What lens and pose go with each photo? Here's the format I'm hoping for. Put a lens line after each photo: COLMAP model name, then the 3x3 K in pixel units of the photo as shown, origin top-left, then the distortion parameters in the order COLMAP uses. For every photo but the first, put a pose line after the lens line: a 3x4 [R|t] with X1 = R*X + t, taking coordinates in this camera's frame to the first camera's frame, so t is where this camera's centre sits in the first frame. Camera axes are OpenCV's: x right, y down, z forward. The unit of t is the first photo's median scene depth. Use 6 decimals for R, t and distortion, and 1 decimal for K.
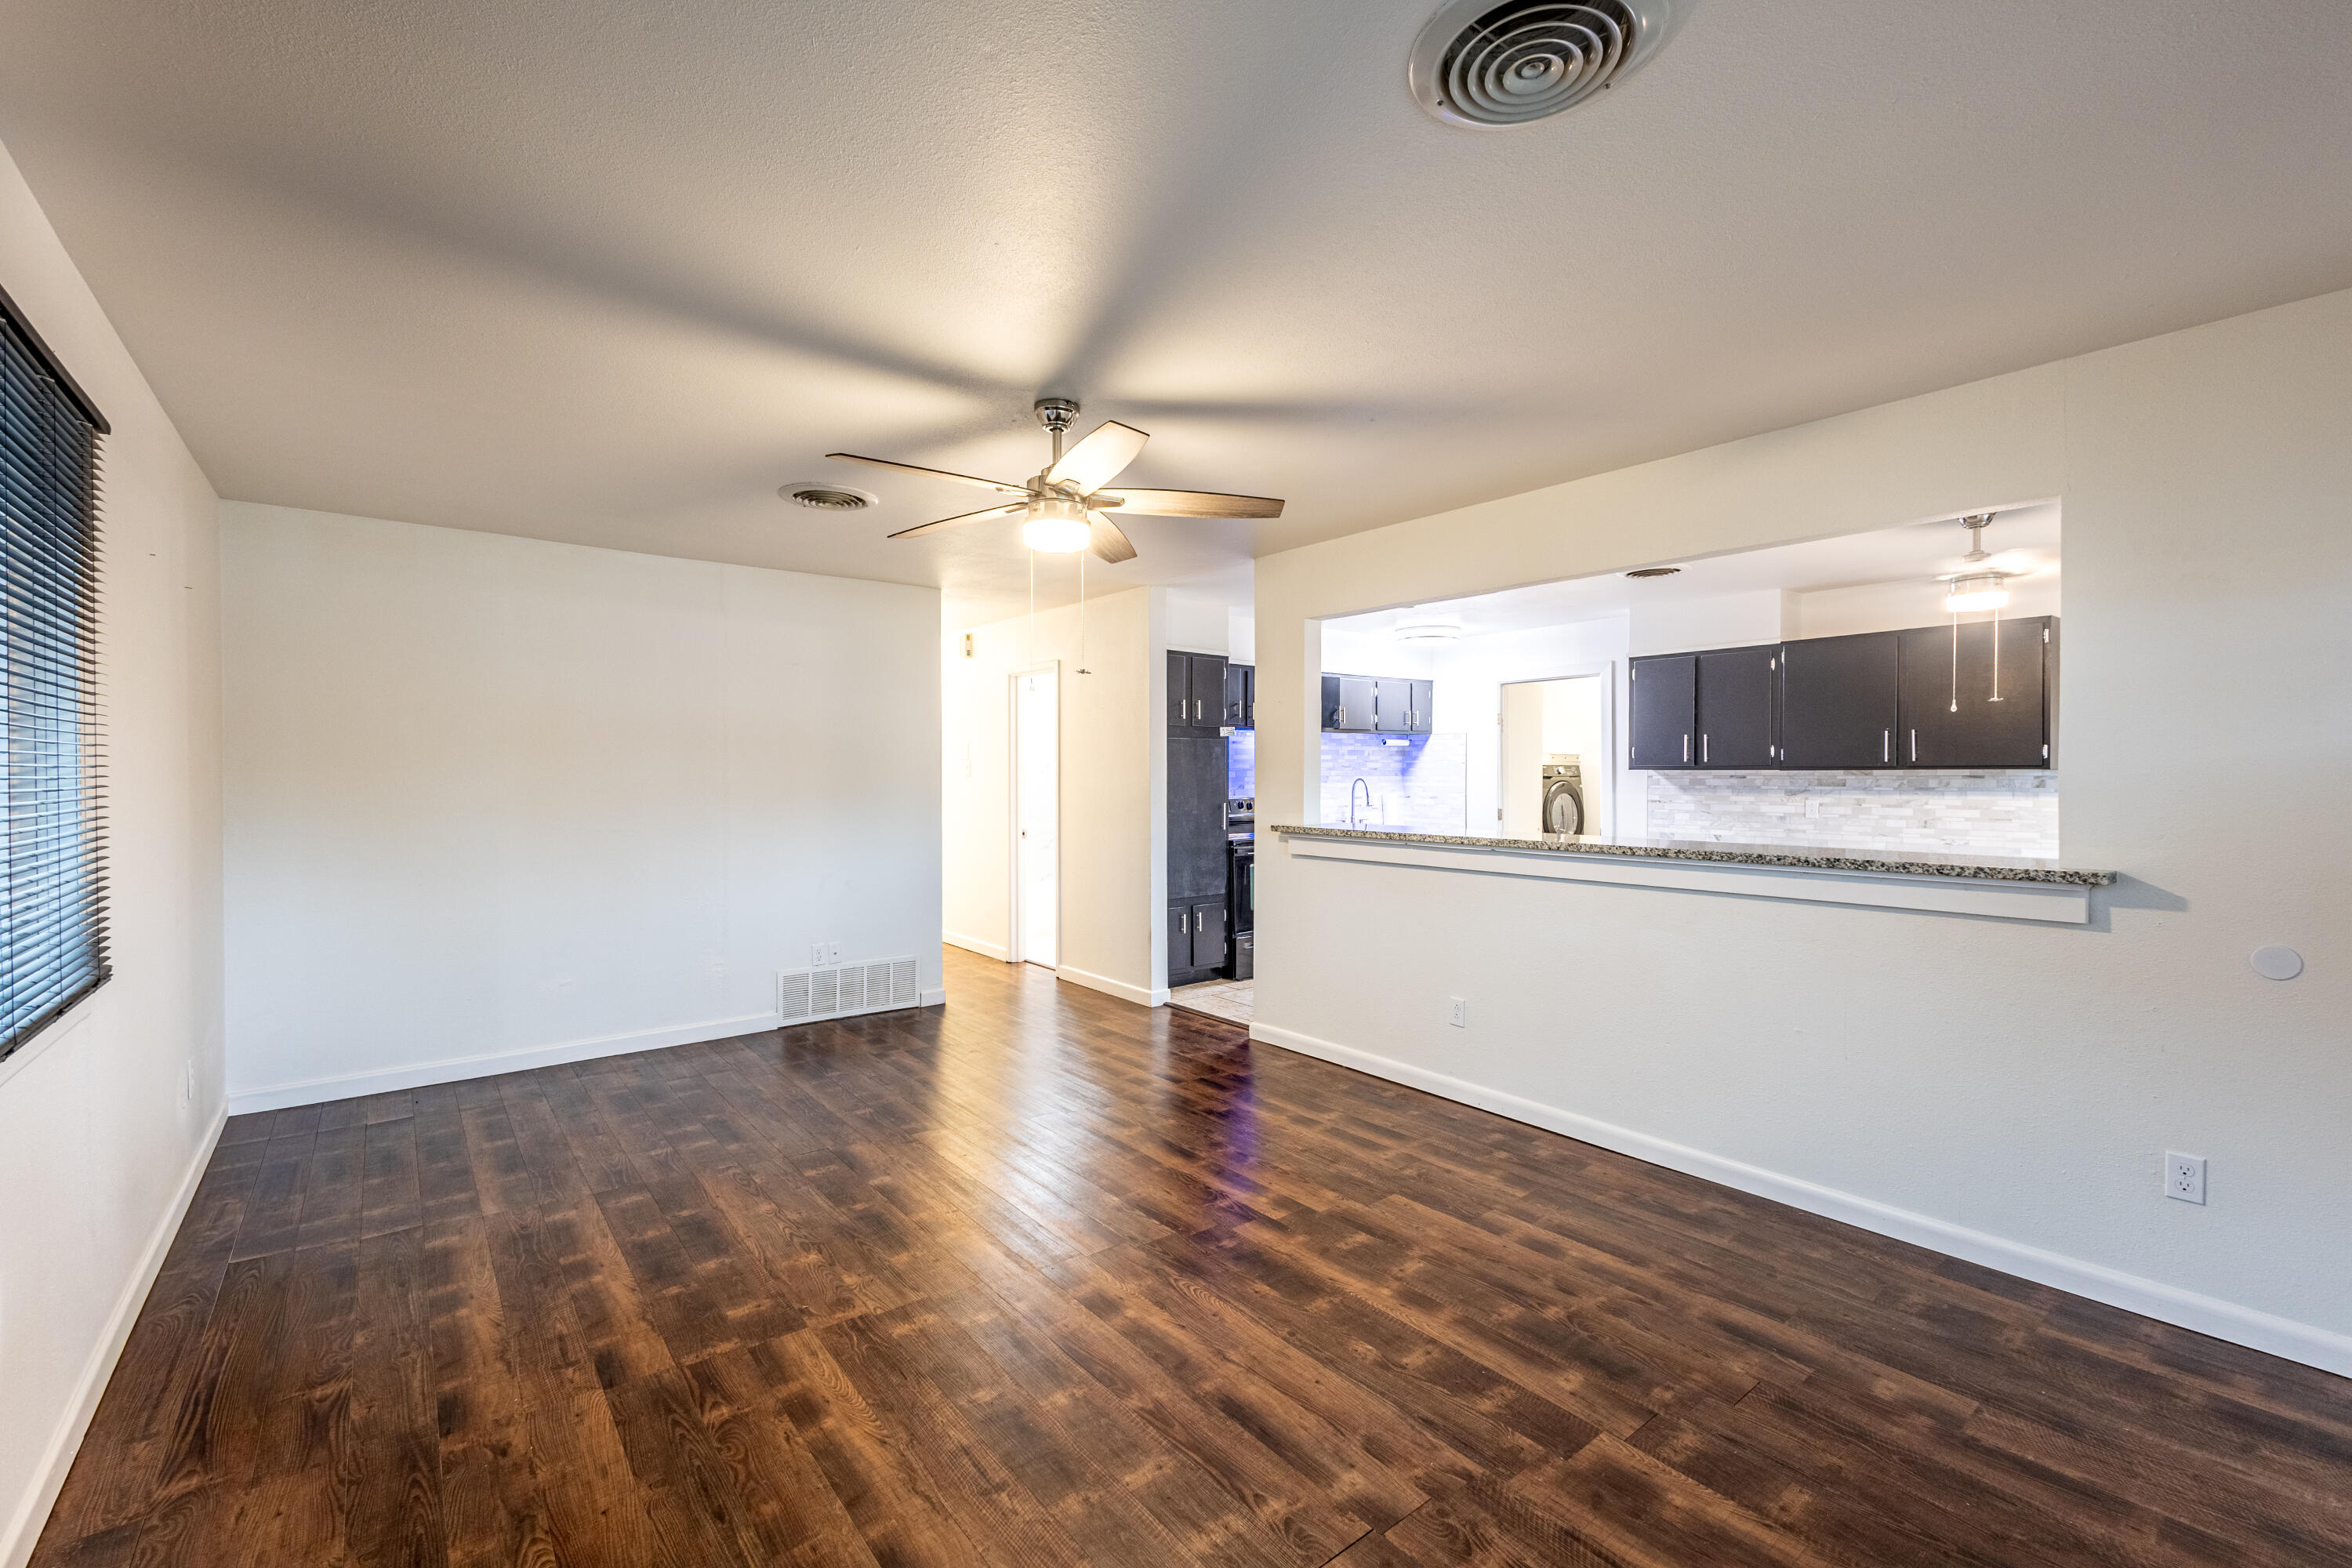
lens RADIAL K [[962.0, 0, 1163.2], [0, 962.0, 781.1], [0, 0, 1]] dist [-0.001067, 0.000278]
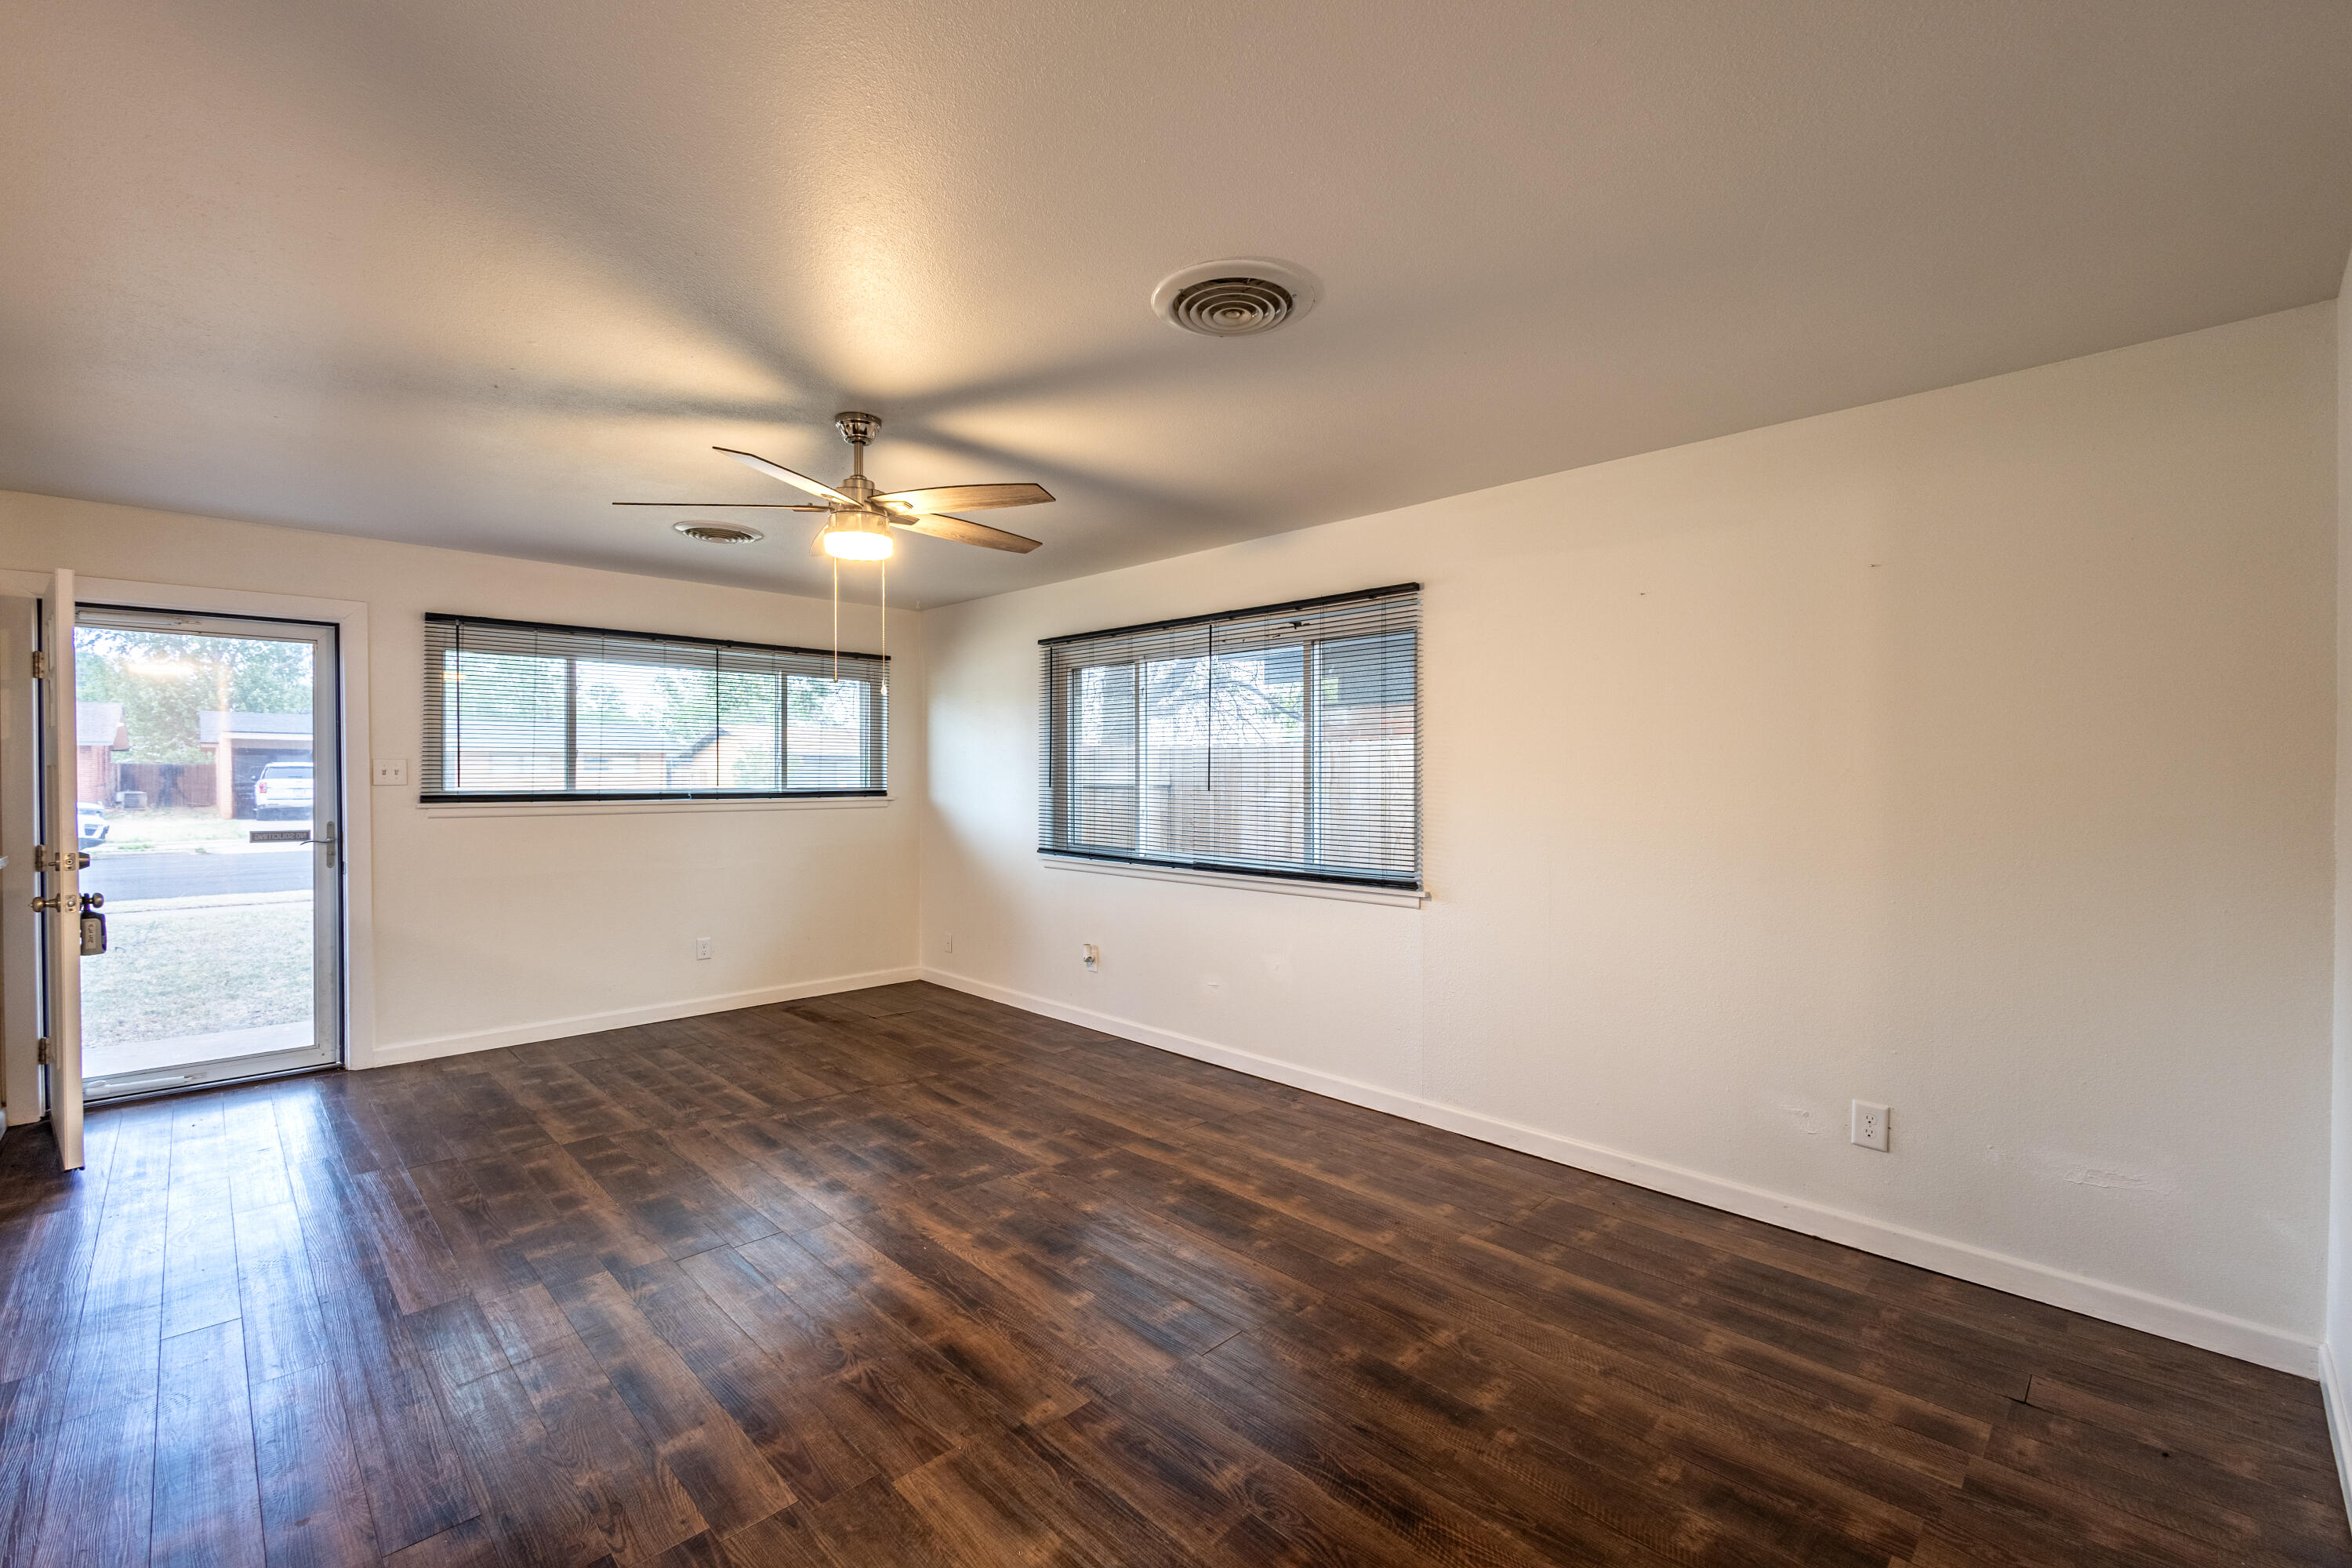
lens RADIAL K [[995.2, 0, 1189.6], [0, 995.2, 777.7], [0, 0, 1]] dist [0.007650, -0.002640]
pose [[-0.990592, 0.000351, -0.136851, -0.254593], [-0.001744, 0.999883, 0.015189, -0.021168], [0.136841, 0.015284, -0.990475, 1.703906]]
